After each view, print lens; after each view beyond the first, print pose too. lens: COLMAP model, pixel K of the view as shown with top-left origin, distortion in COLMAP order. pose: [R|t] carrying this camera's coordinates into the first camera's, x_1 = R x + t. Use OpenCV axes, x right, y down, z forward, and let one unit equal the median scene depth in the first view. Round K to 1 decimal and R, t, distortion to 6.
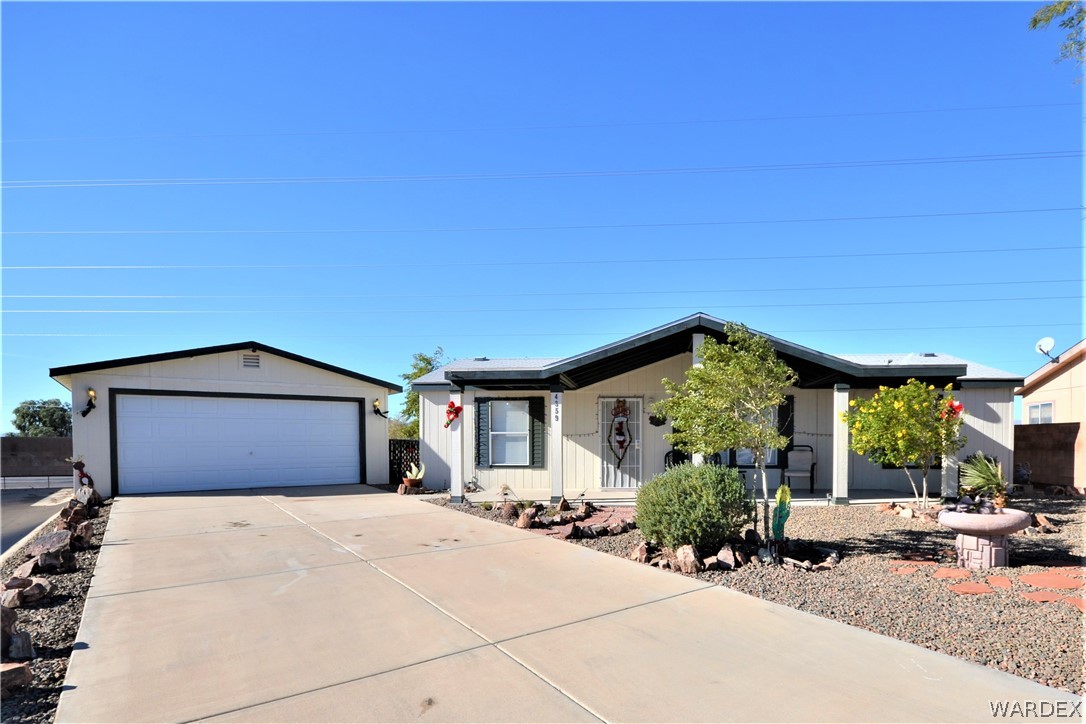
lens RADIAL K [[468.1, 0, 544.5], [0, 468.1, 449.5], [0, 0, 1]] dist [0.000987, -0.000090]
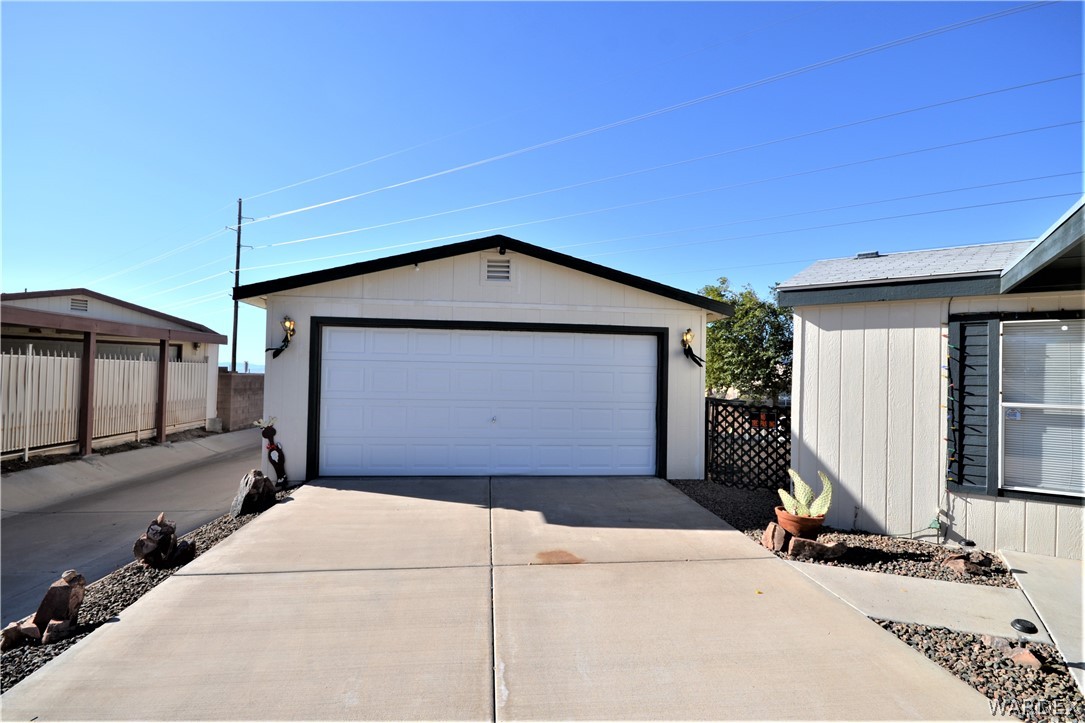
lens RADIAL K [[491.2, 0, 547.8], [0, 491.2, 369.8], [0, 0, 1]] dist [0.003071, -0.011153]
pose [[0.860854, 0.013040, -0.508685, -0.247212], [-0.038927, 0.998430, -0.040283, -0.035247], [0.507361, 0.054479, 0.860010, 0.497852]]
